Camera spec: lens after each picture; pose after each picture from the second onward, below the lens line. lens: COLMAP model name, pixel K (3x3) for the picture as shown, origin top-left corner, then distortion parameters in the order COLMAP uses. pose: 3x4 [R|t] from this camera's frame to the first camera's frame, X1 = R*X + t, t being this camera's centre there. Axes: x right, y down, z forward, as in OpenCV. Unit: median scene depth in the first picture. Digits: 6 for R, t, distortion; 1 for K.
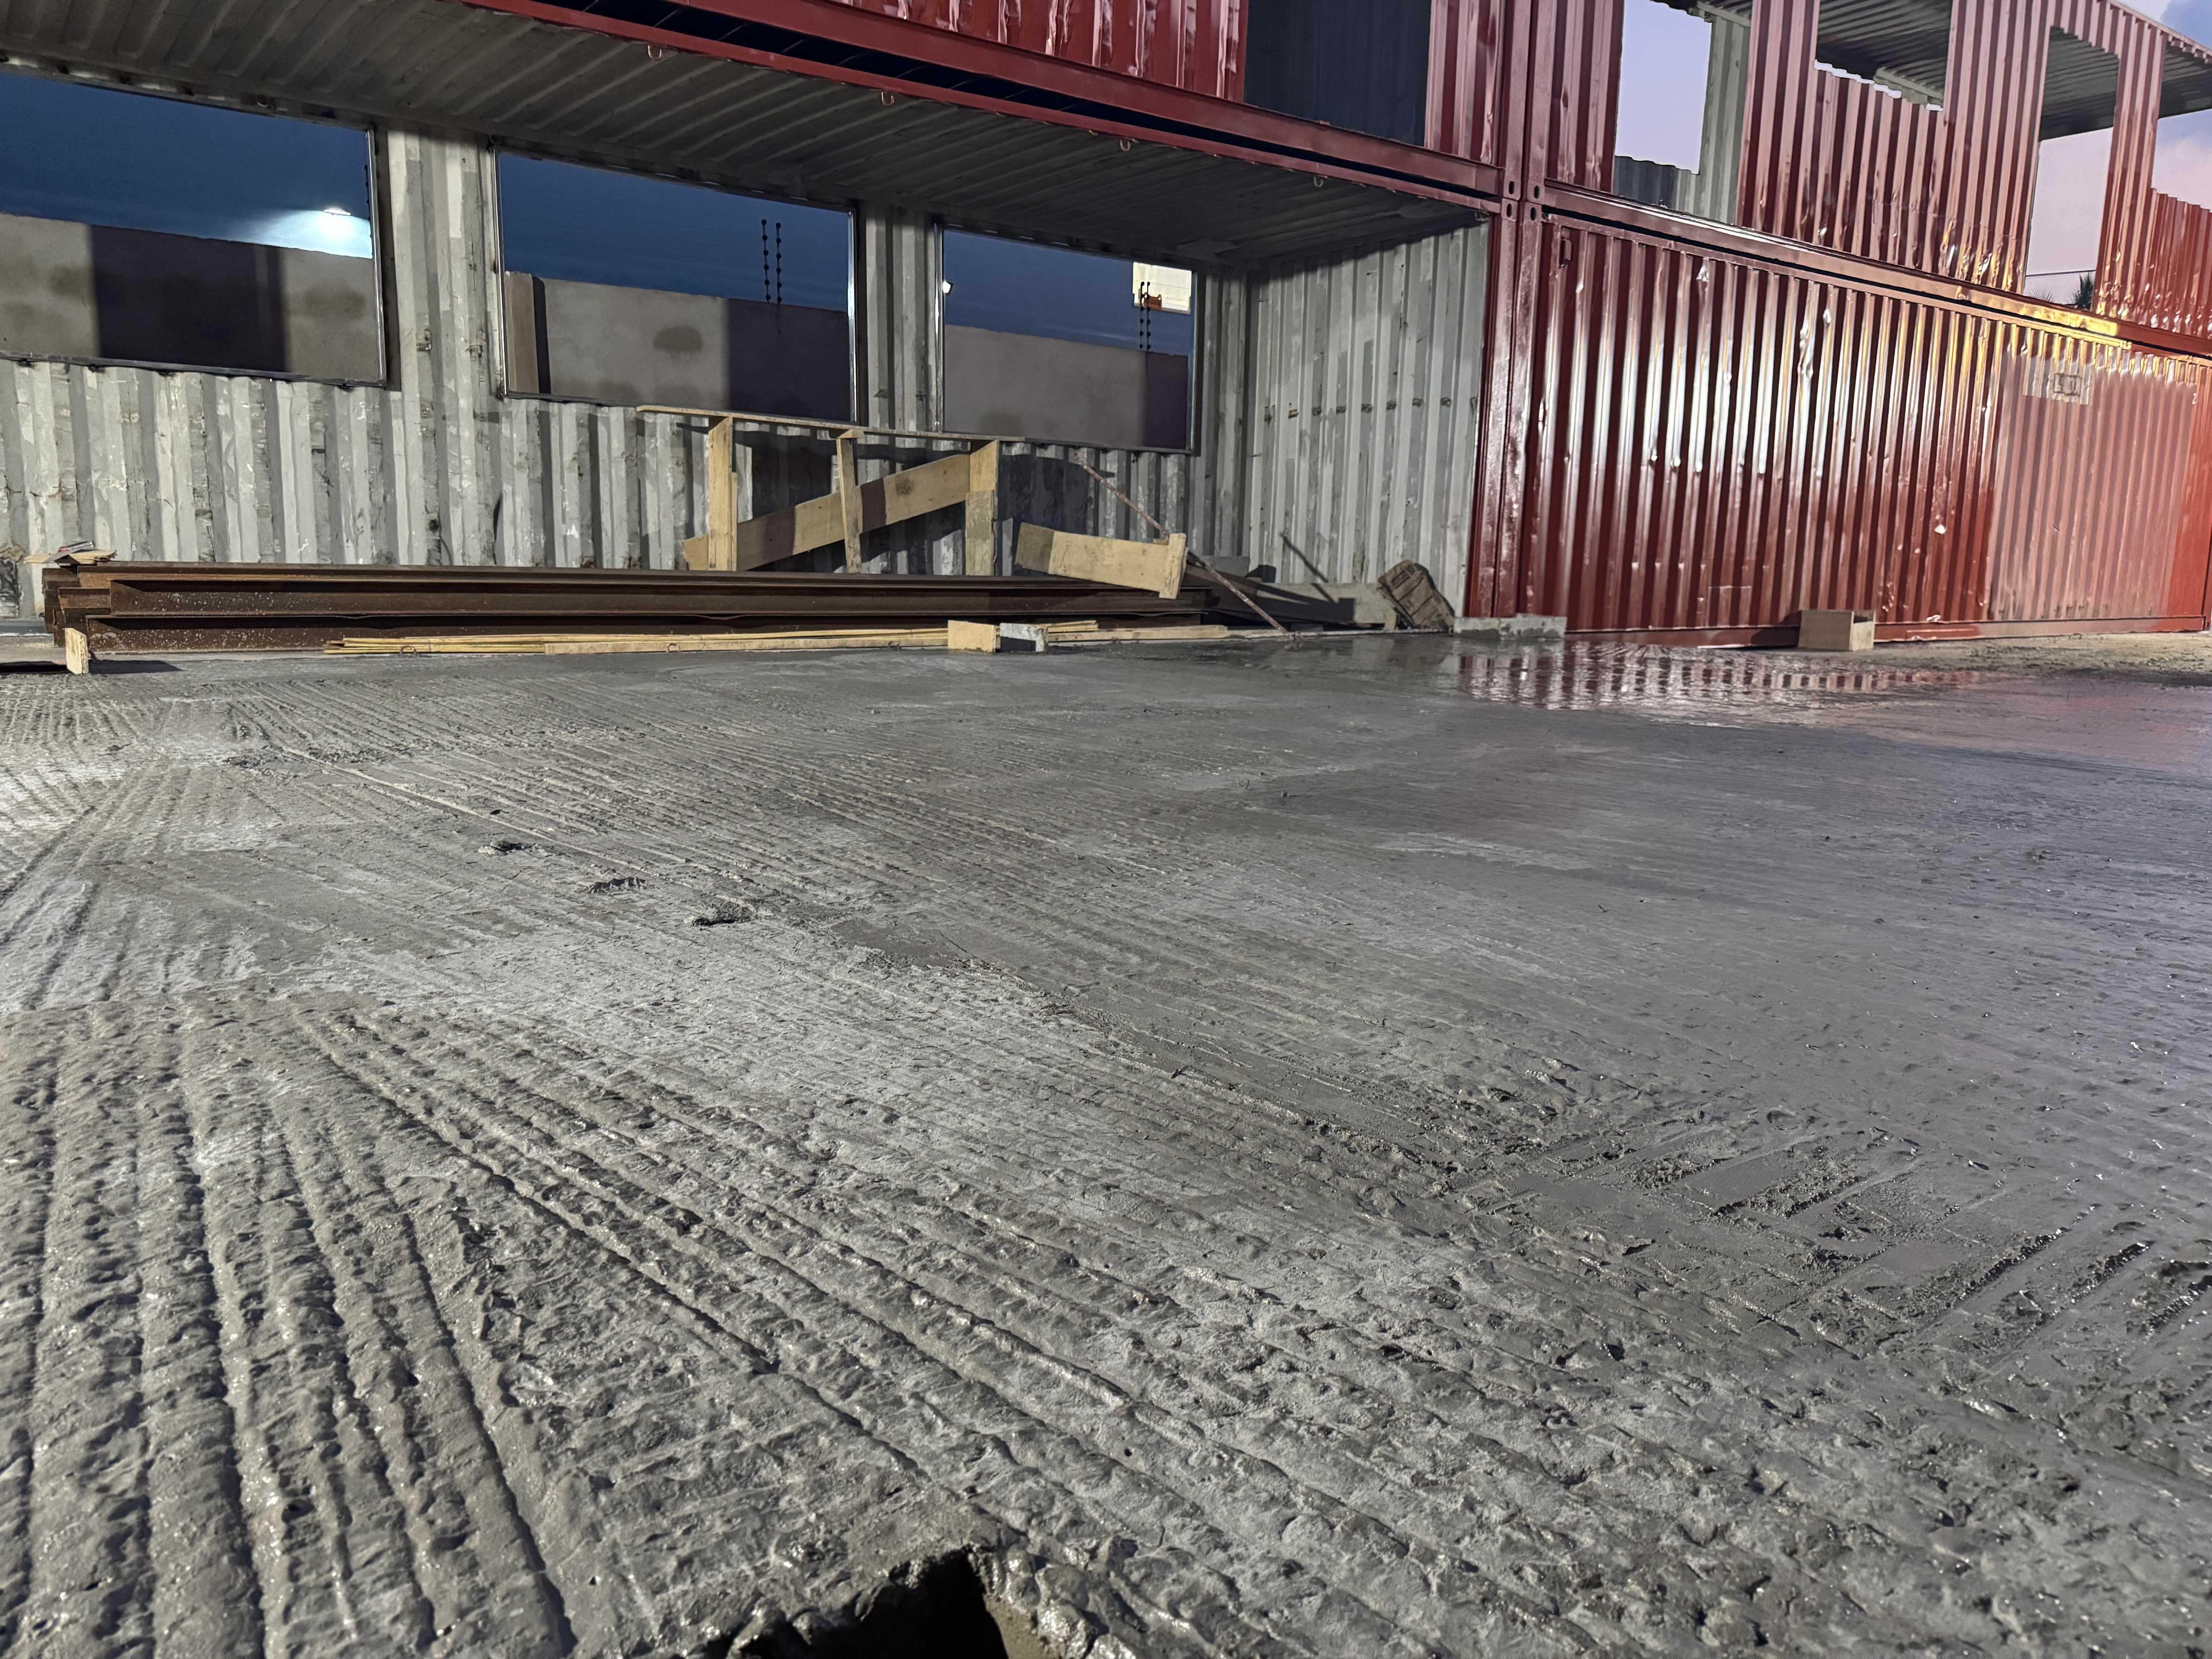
lens RADIAL K [[1577.8, 0, 1095.2], [0, 1577.8, 833.0], [0, 0, 1]] dist [0.007778, -0.018558]
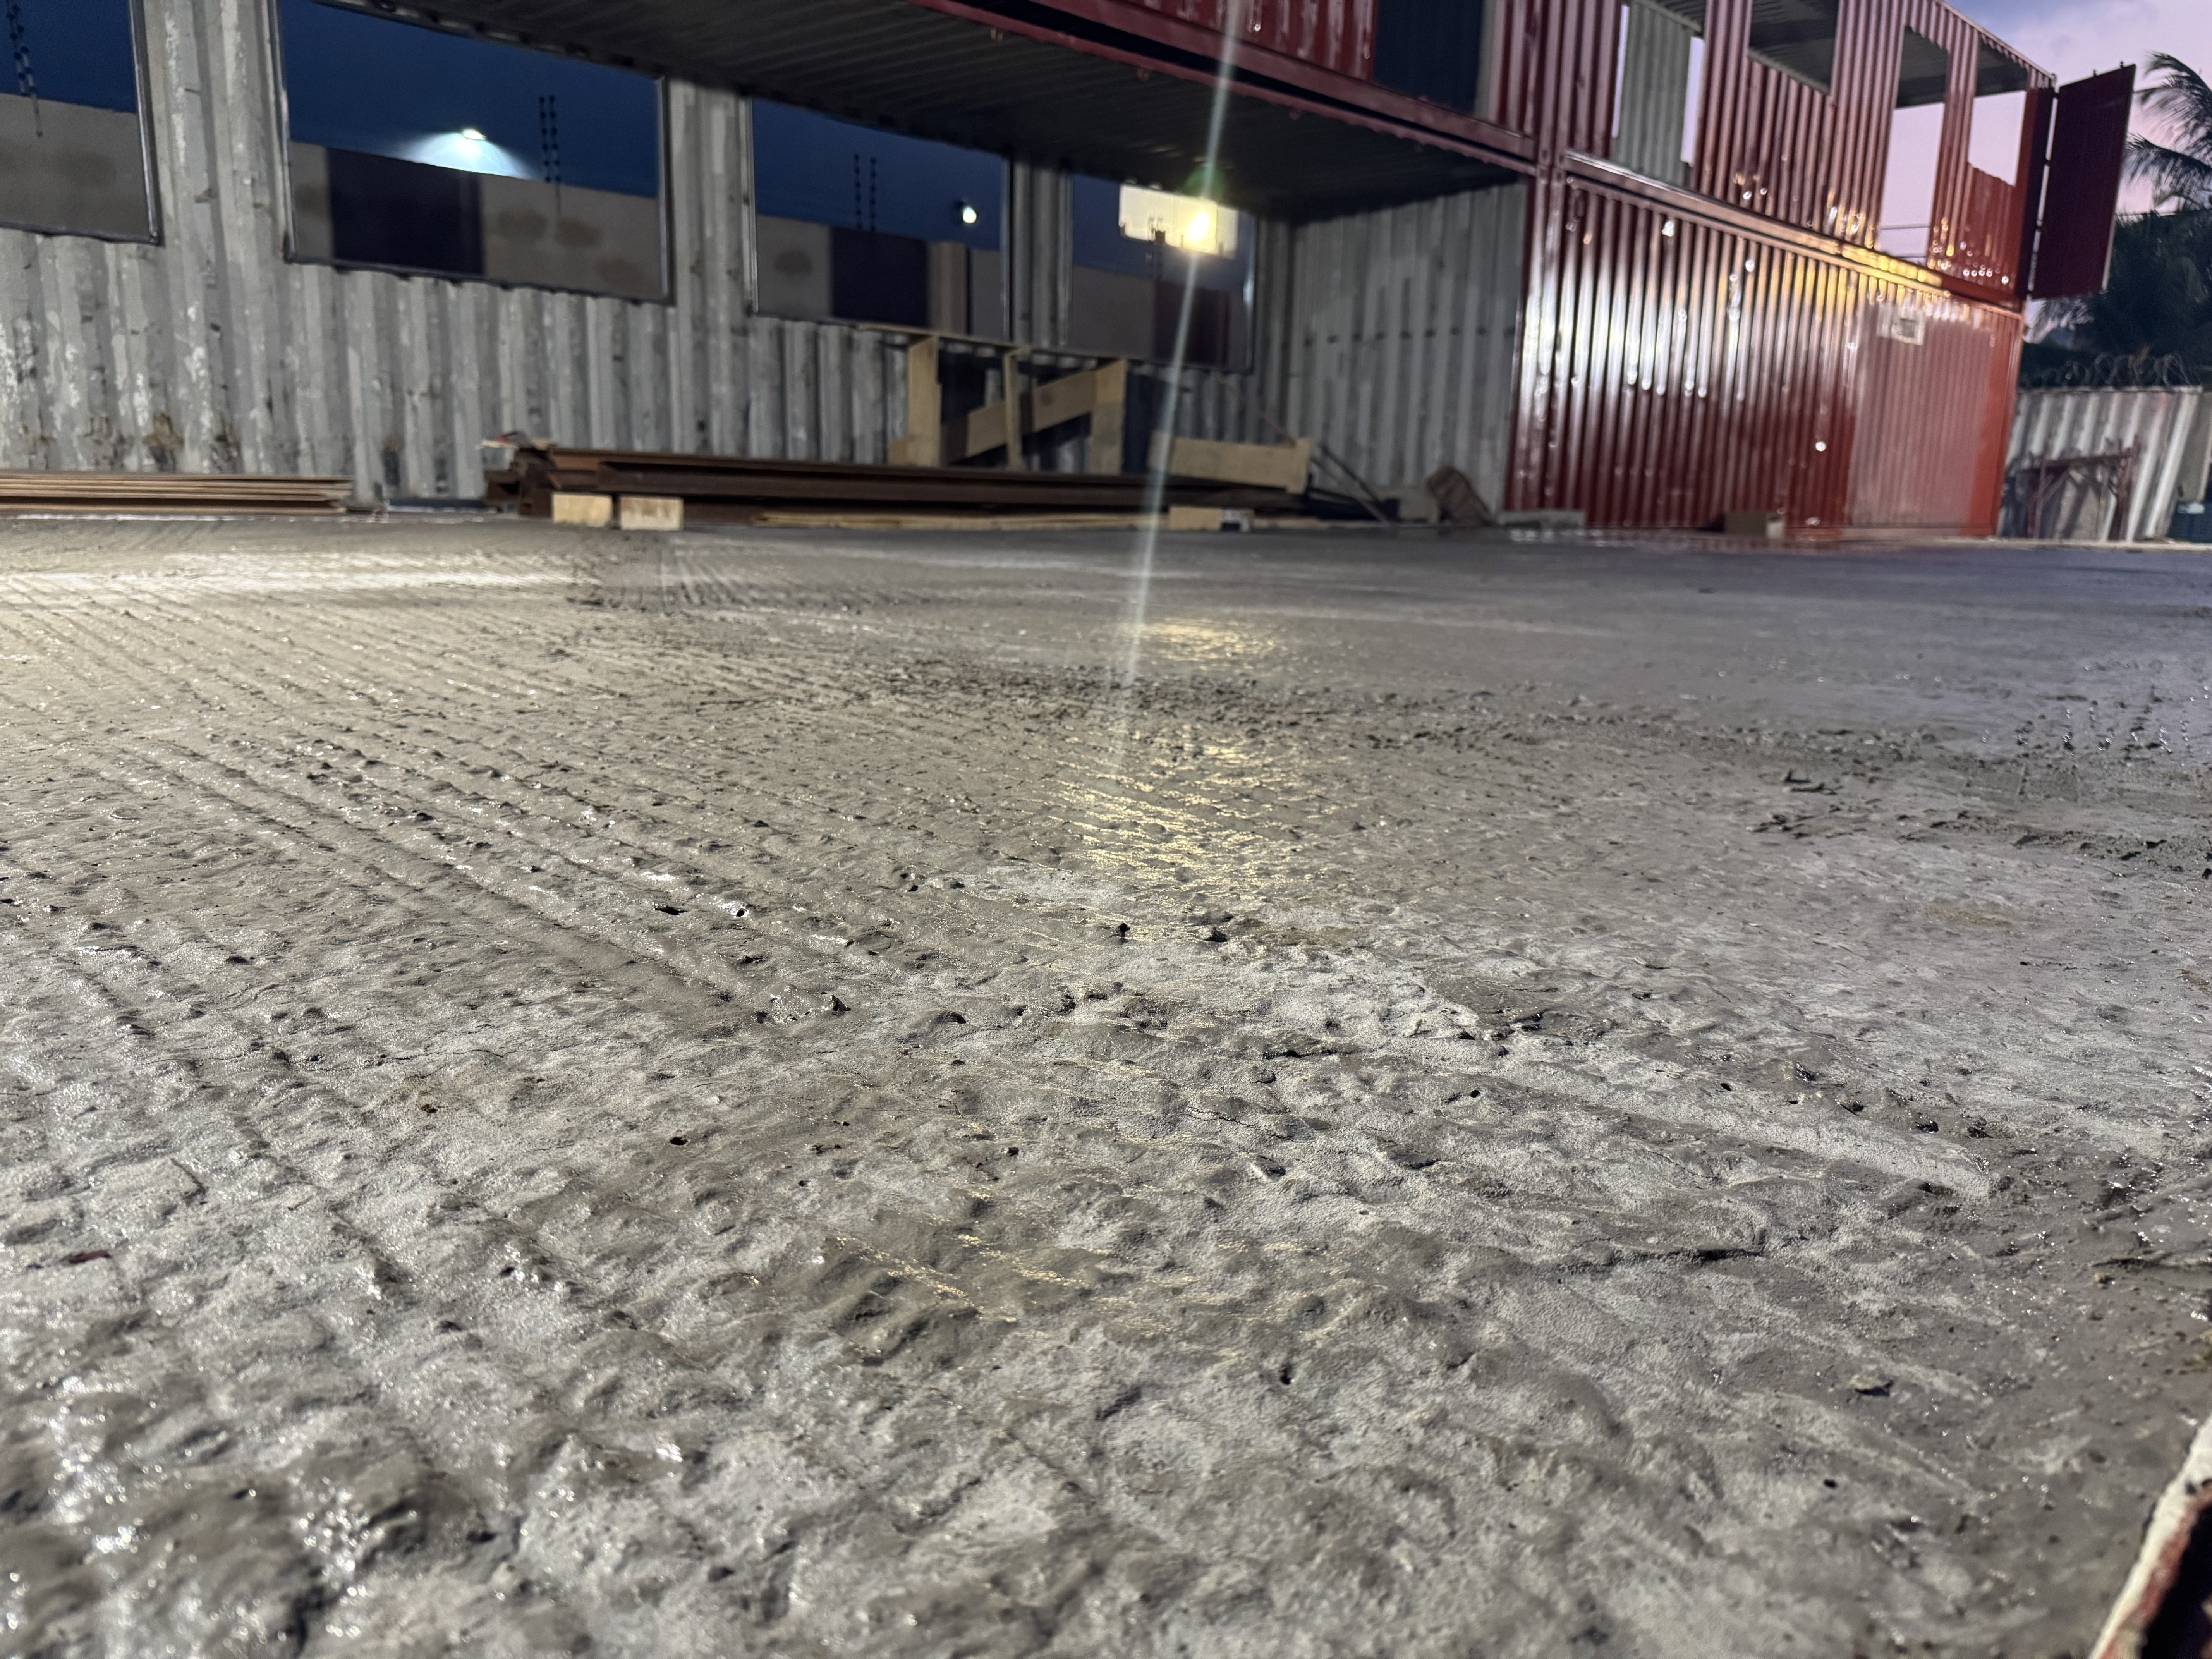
lens RADIAL K [[1567.6, 0, 1079.4], [0, 1567.6, 828.2], [0, 0, 1]] dist [0.007665, -0.033262]
pose [[0.990622, -0.024464, 0.134422, -0.261420], [0.018454, 0.998781, 0.045779, 0.045507], [-0.135379, -0.042870, 0.989866, -0.161731]]
